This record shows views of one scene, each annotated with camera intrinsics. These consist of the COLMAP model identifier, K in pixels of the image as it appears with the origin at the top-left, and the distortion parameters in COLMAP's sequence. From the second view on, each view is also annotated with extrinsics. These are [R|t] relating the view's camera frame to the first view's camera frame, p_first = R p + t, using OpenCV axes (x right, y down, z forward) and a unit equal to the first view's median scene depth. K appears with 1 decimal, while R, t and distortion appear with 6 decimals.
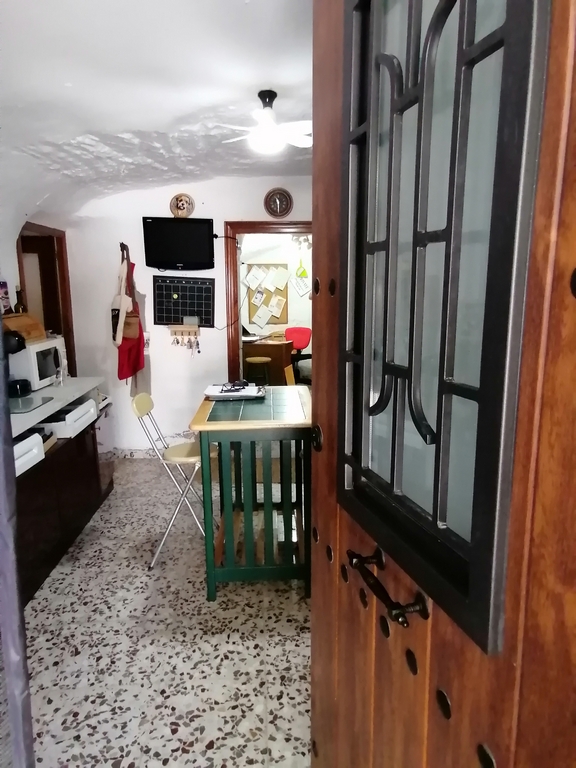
lens RADIAL K [[516.8, 0, 287.2], [0, 516.8, 384.3], [0, 0, 1]] dist [0.027412, 0.019404]
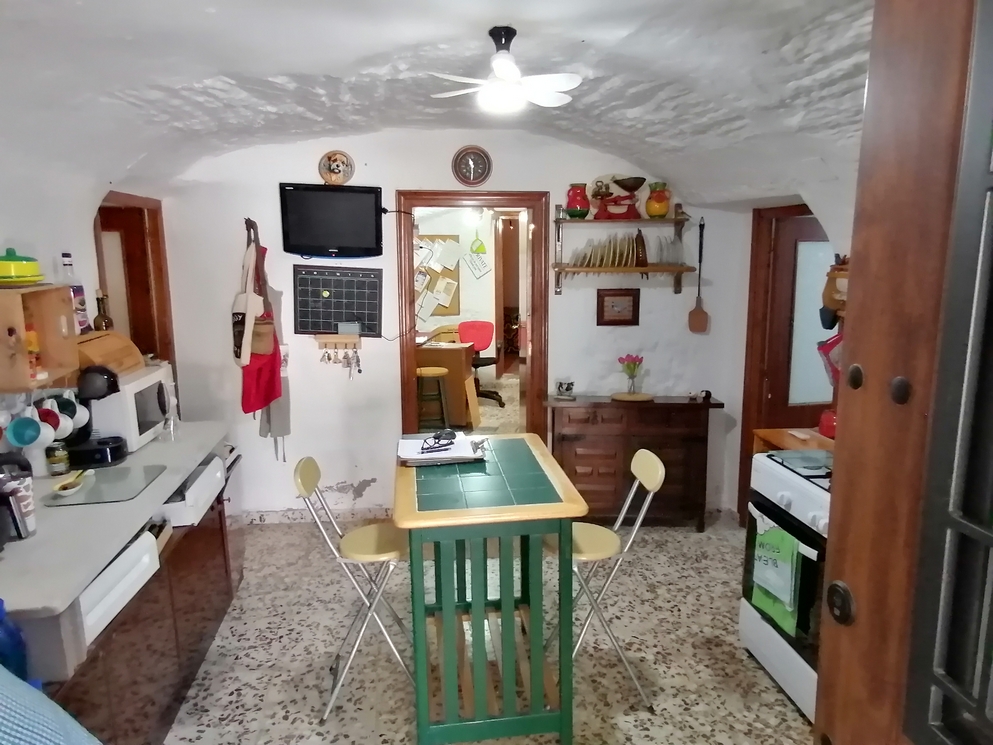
lens RADIAL K [[668.2, 0, 500.4], [0, 668.2, 368.6], [0, 0, 1]] dist [0.027412, 0.019404]
pose [[0.994284, -0.013713, 0.105887, -0.092442], [0.014488, 0.999874, -0.006549, -0.070105], [-0.105784, 0.008045, 0.994357, 0.080836]]
